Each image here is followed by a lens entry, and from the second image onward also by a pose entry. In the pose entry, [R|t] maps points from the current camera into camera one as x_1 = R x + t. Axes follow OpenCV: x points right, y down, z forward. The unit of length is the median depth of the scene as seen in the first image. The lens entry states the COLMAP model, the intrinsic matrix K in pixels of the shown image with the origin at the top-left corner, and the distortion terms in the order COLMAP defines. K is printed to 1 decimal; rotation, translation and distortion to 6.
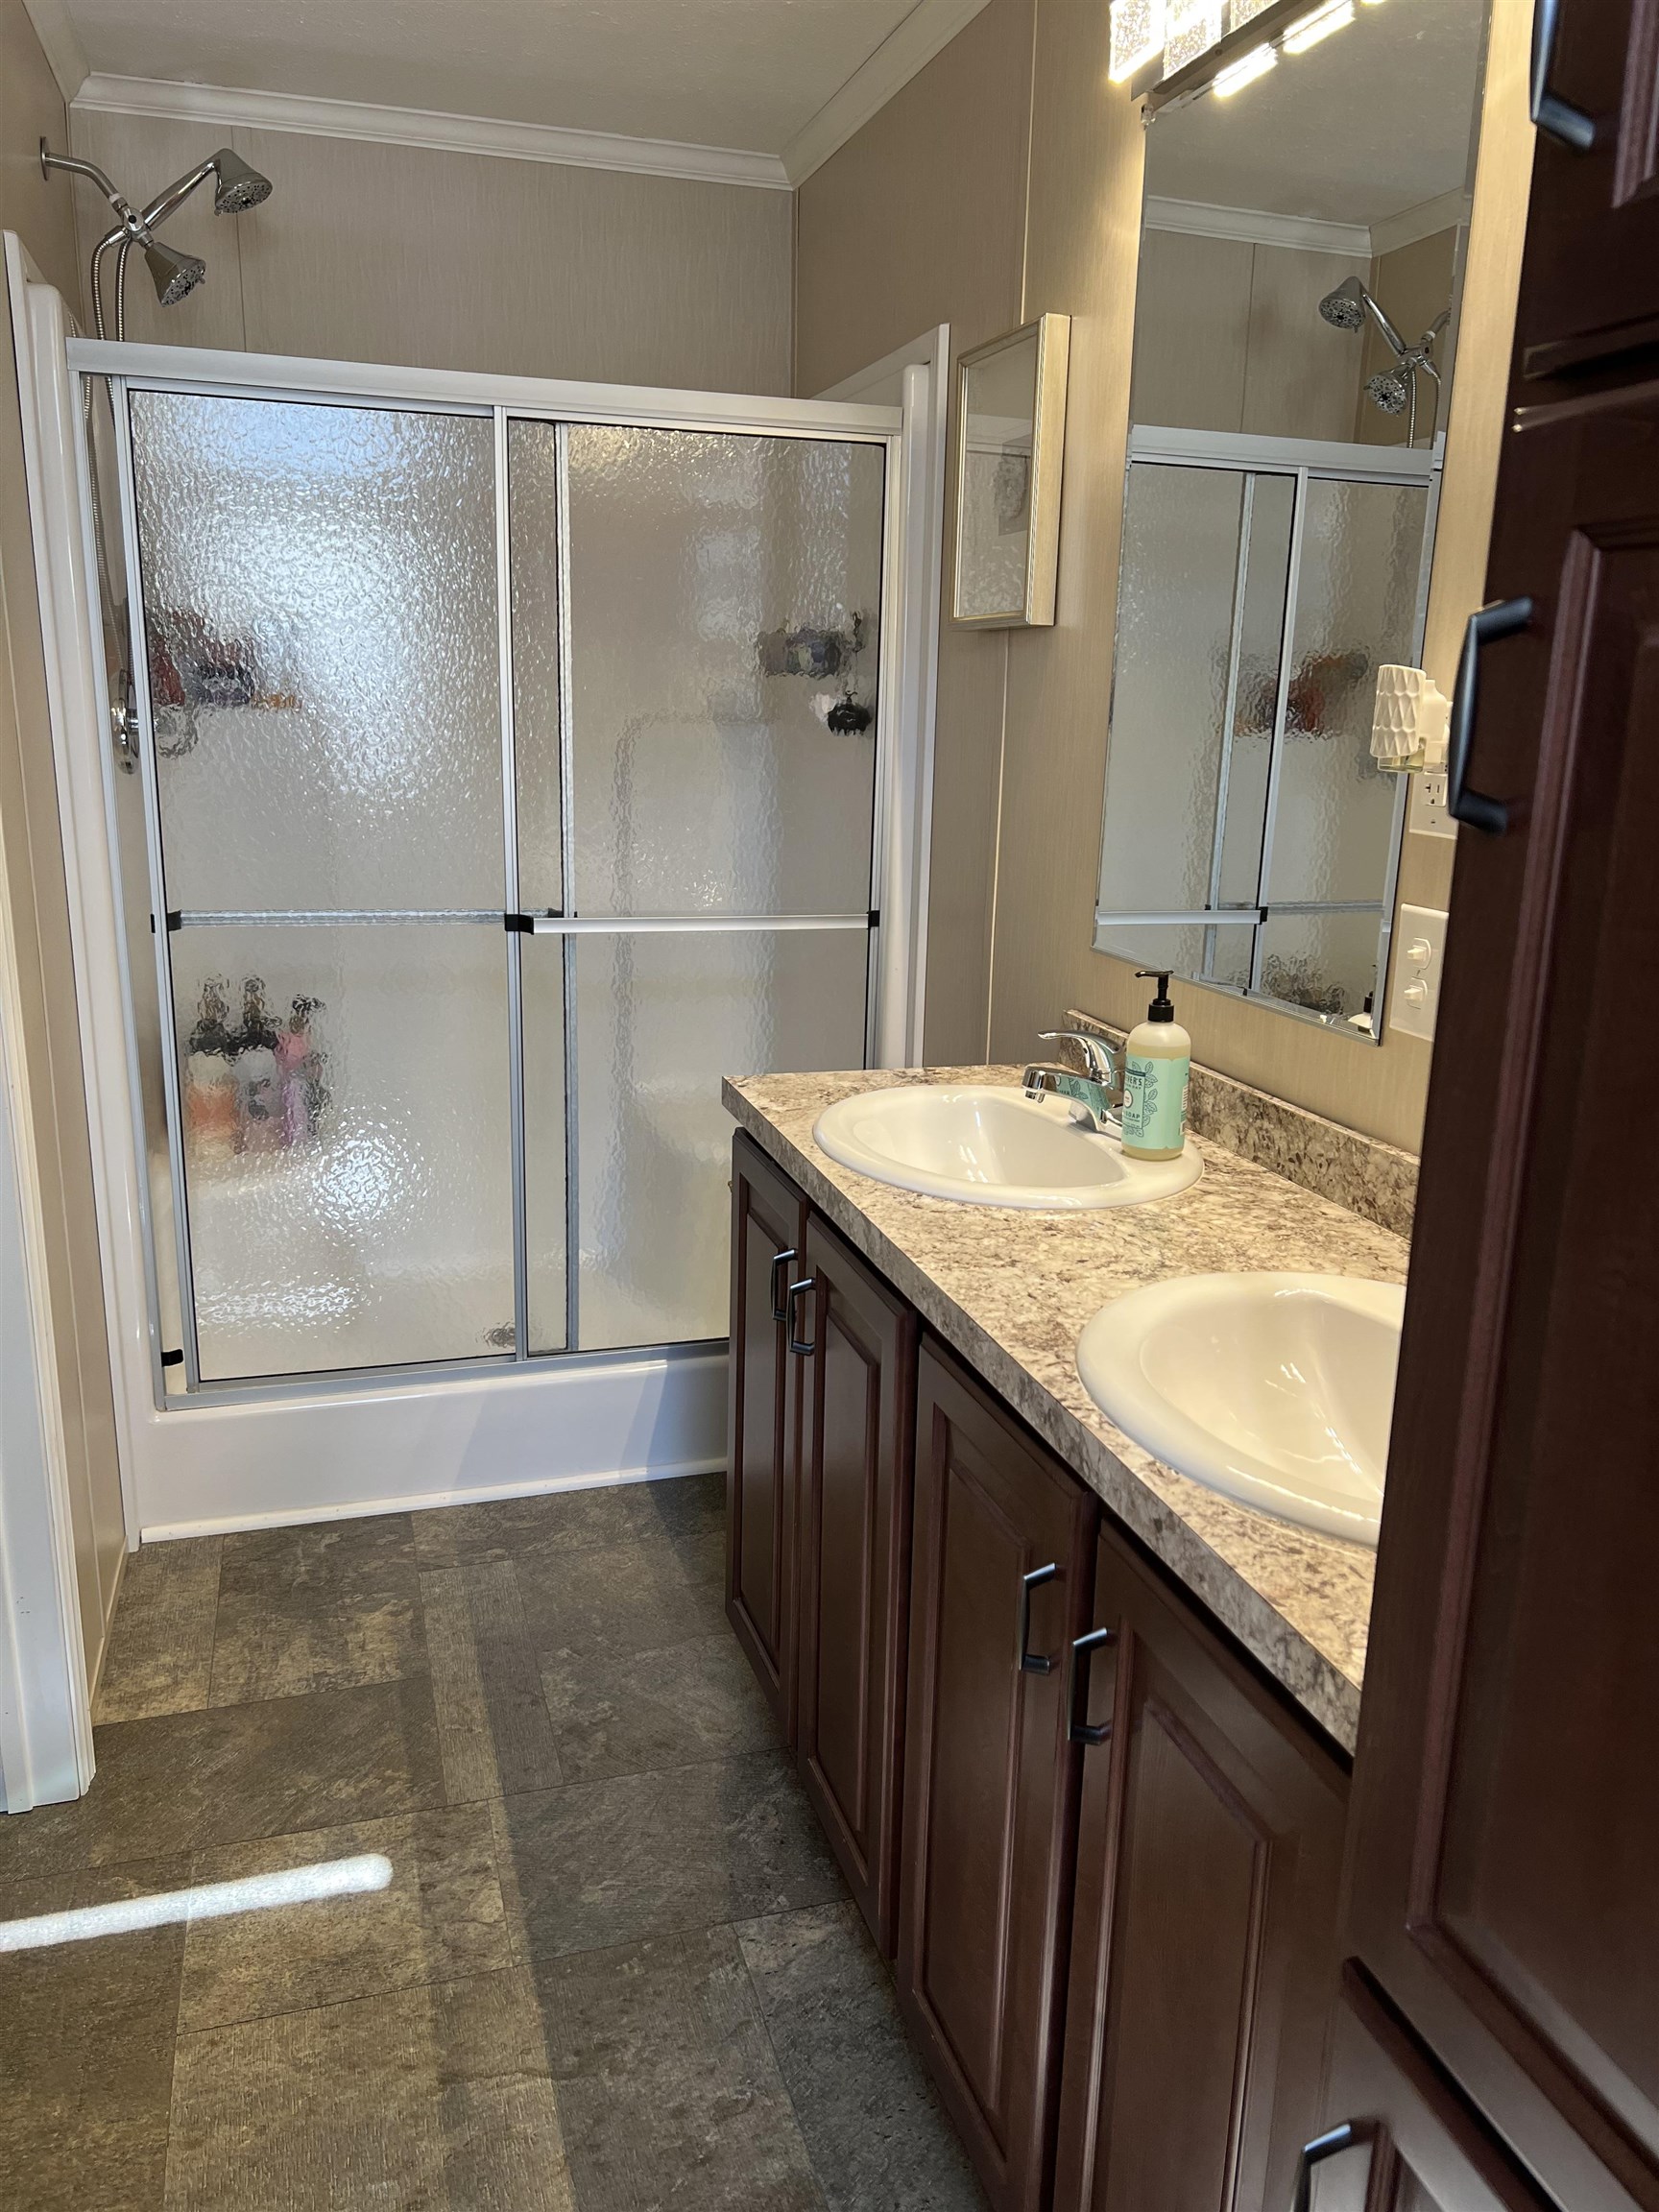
lens RADIAL K [[1685.2, 0, 834.7], [0, 1685.2, 1111.6], [0, 0, 1]] dist [0.069461, -0.019585]
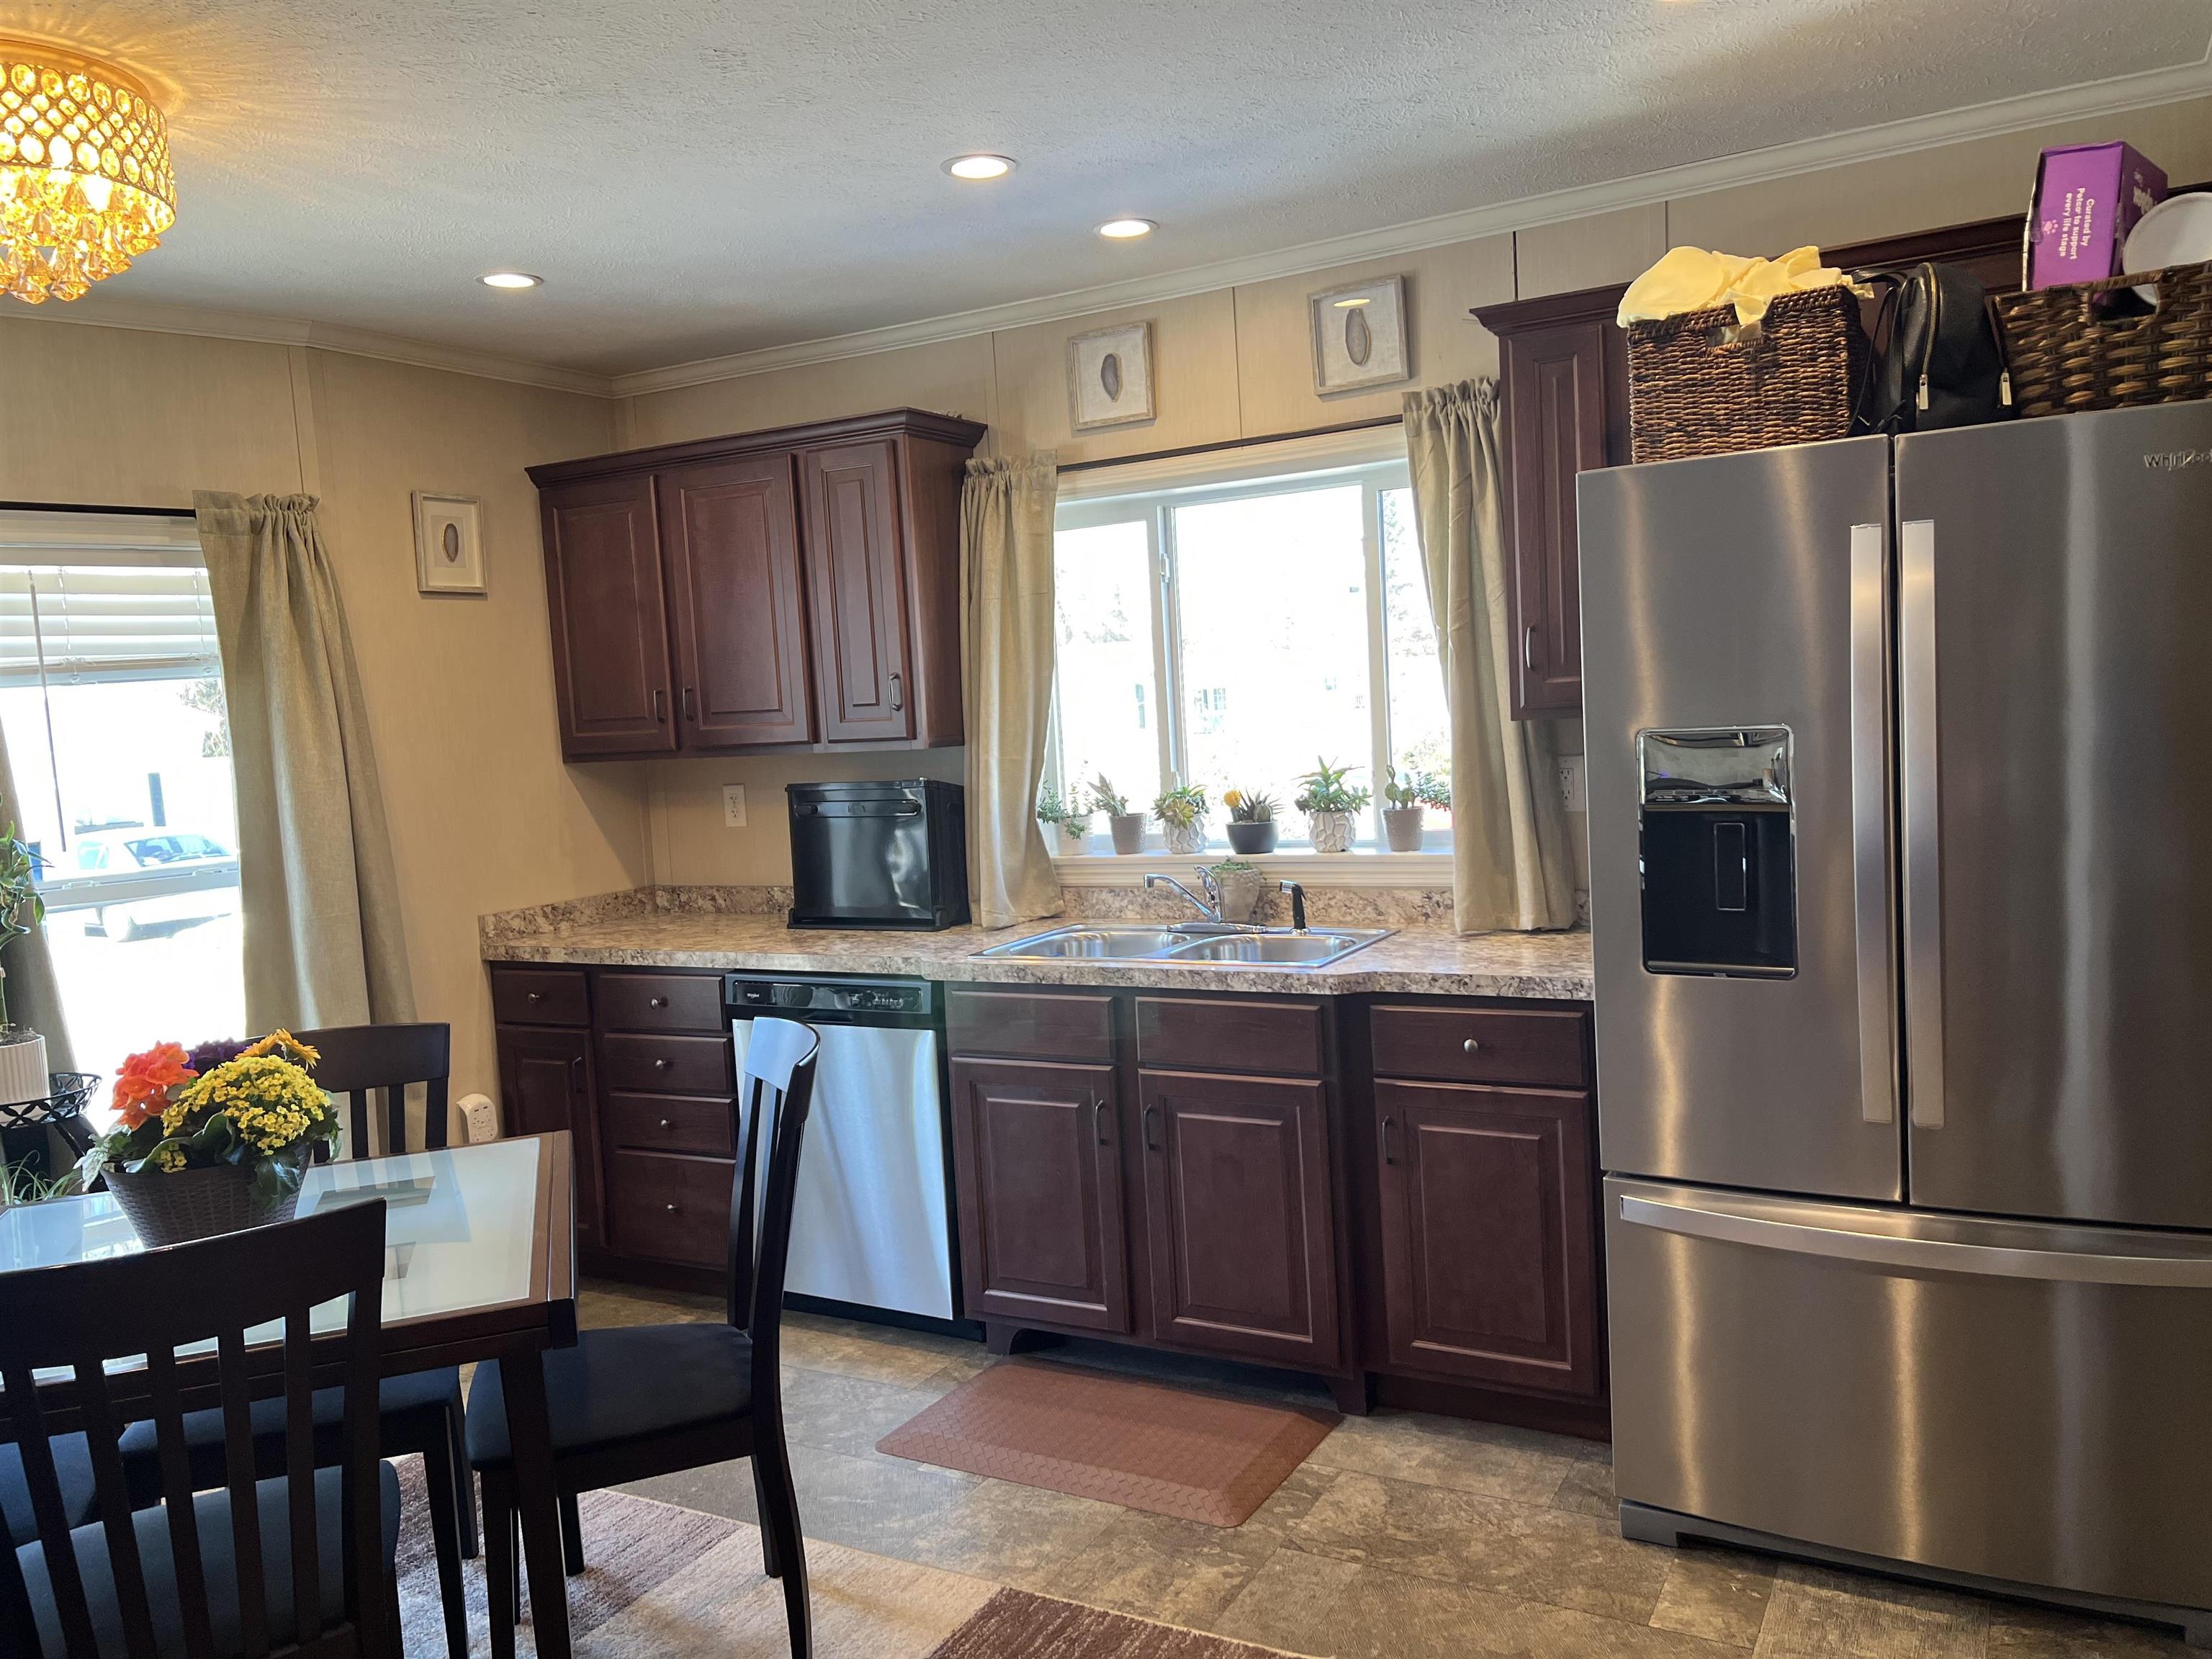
lens RADIAL K [[1685.2, 0, 1114.3], [0, 1685.2, 824.6], [0, 0, 1]] dist [0.069461, -0.019585]
pose [[0.696223, -0.012341, -0.717720, 0.504177], [-0.103751, 0.987623, -0.117626, -0.036498], [0.710288, 0.156357, 0.686325, 0.165786]]
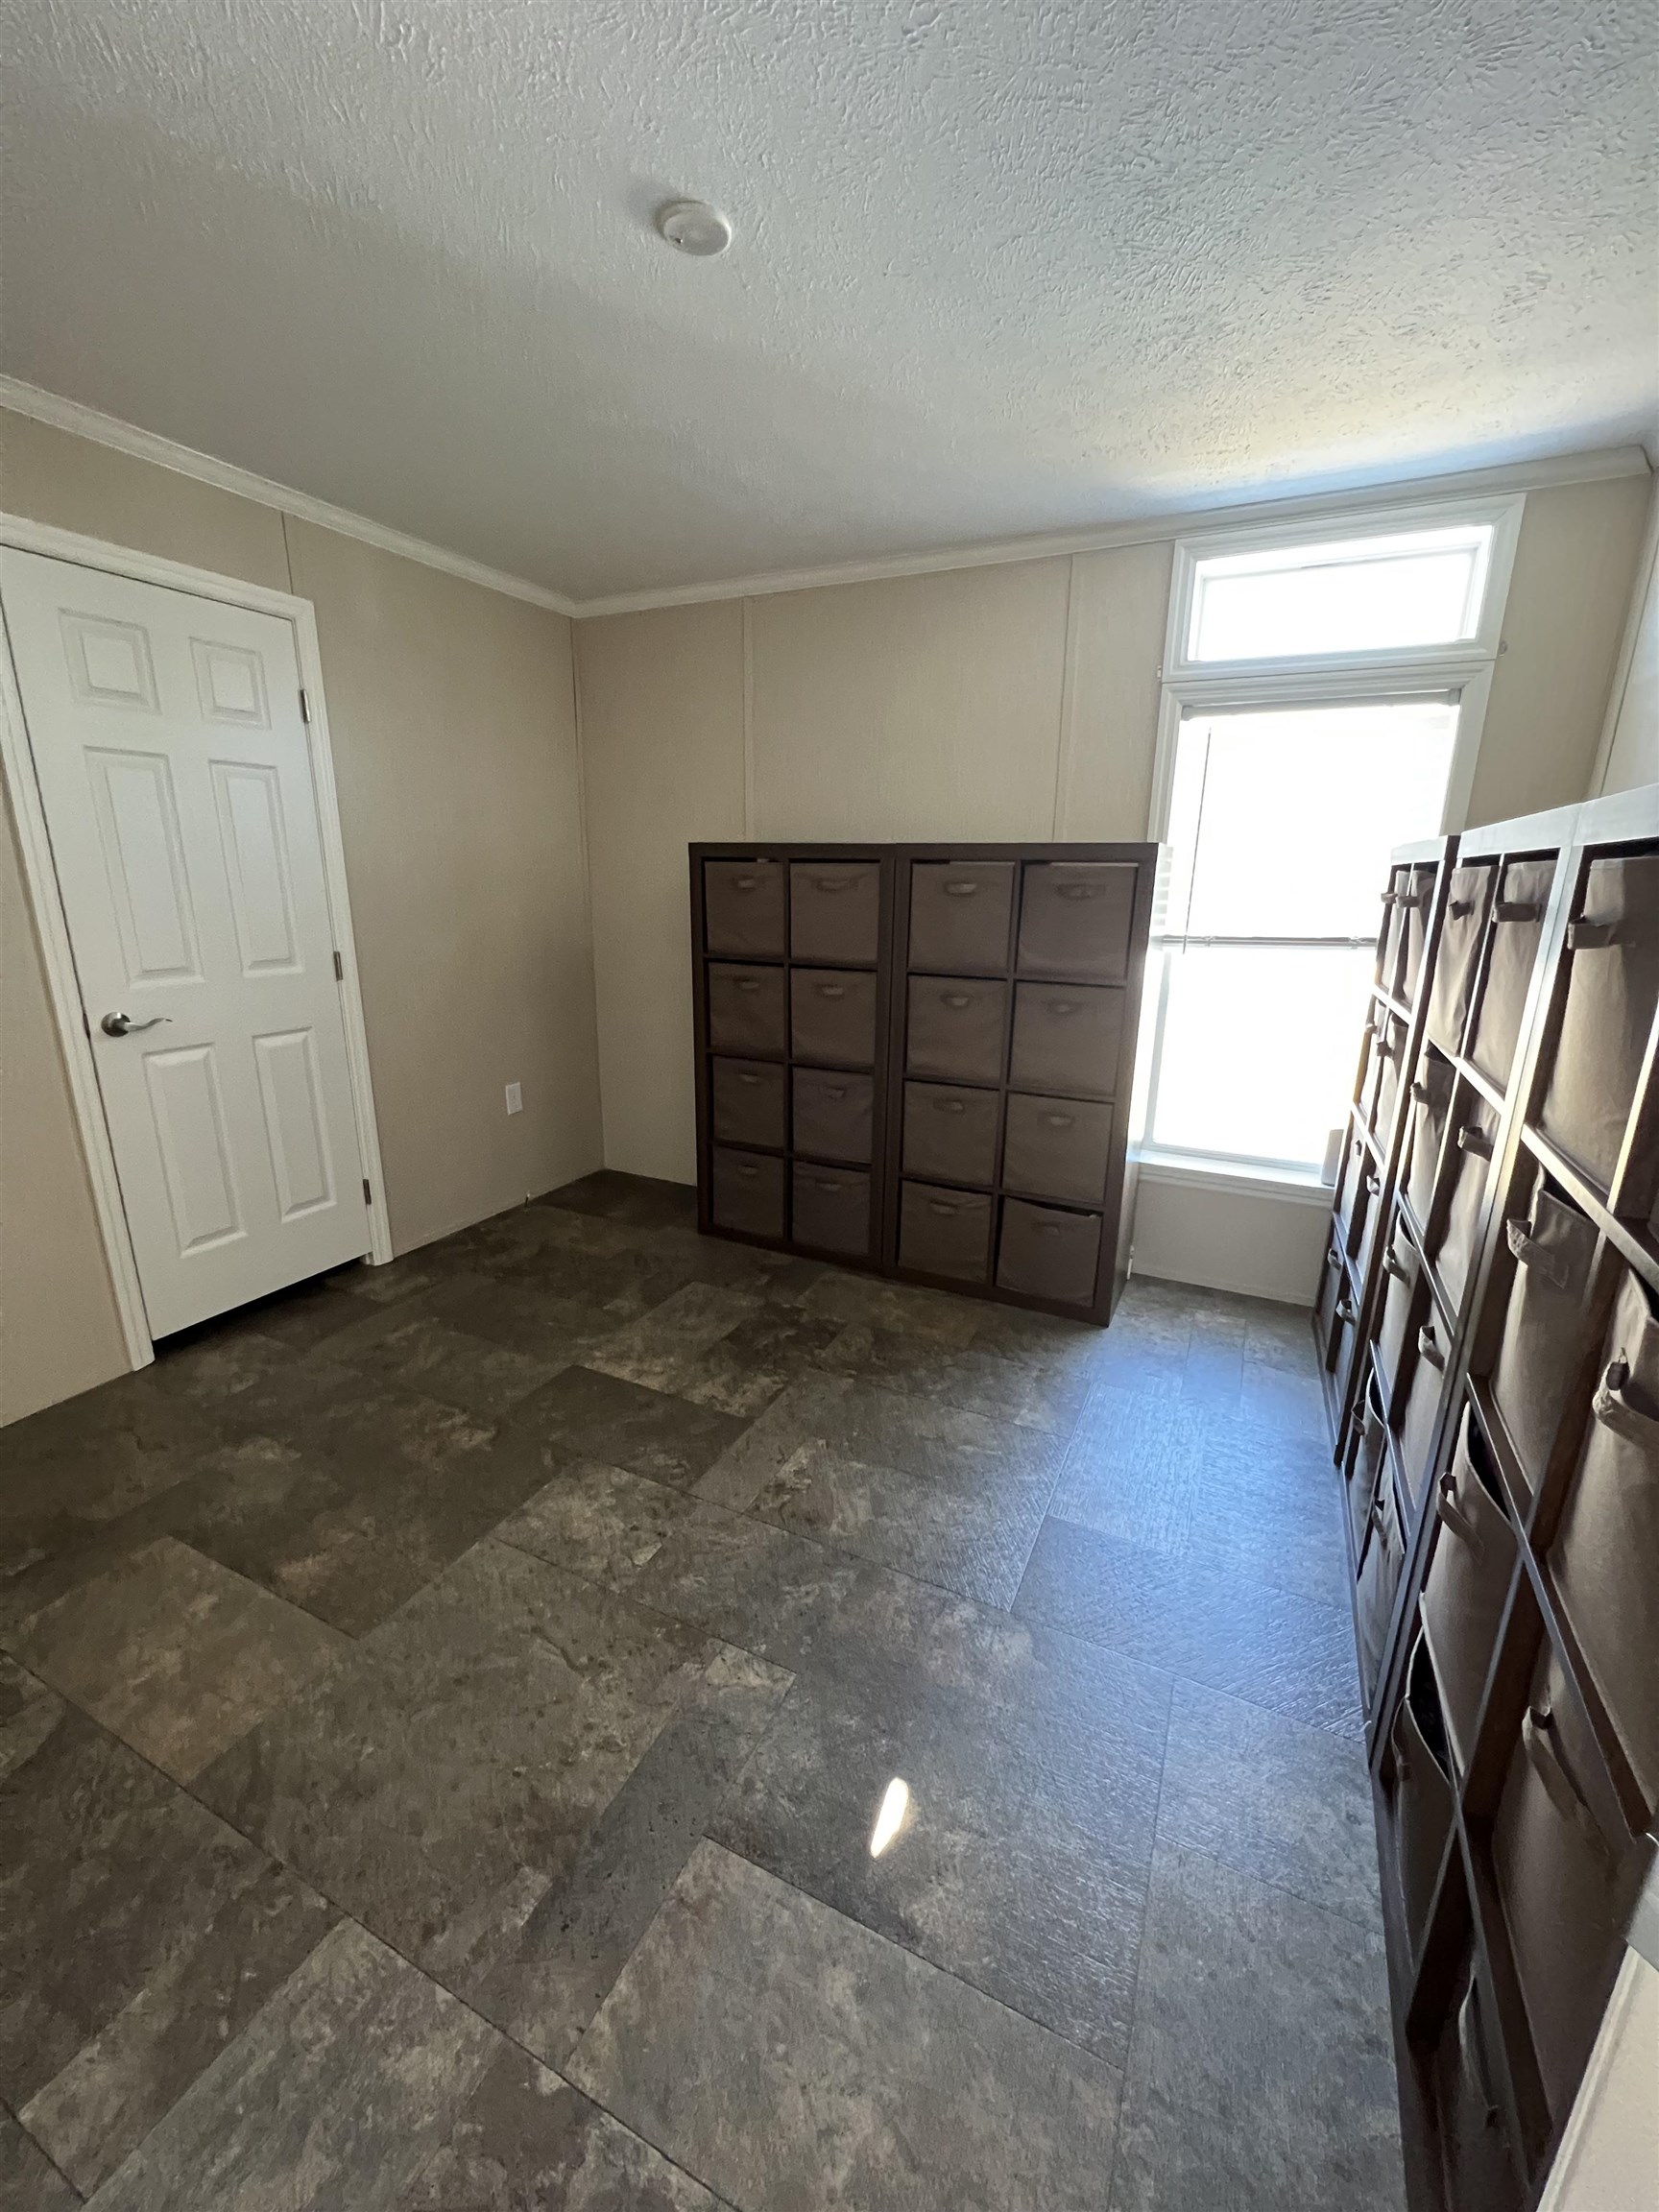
lens RADIAL K [[885.0, 0, 828.6], [0, 885.0, 1115.0], [0, 0, 1]] dist [-0.000030, -0.000267]
pose [[0.732805, 0.168829, -0.659161, 0.385394], [-0.165783, 0.983837, 0.067682, -0.060833], [0.659934, 0.059681, 0.748950, 0.353756]]
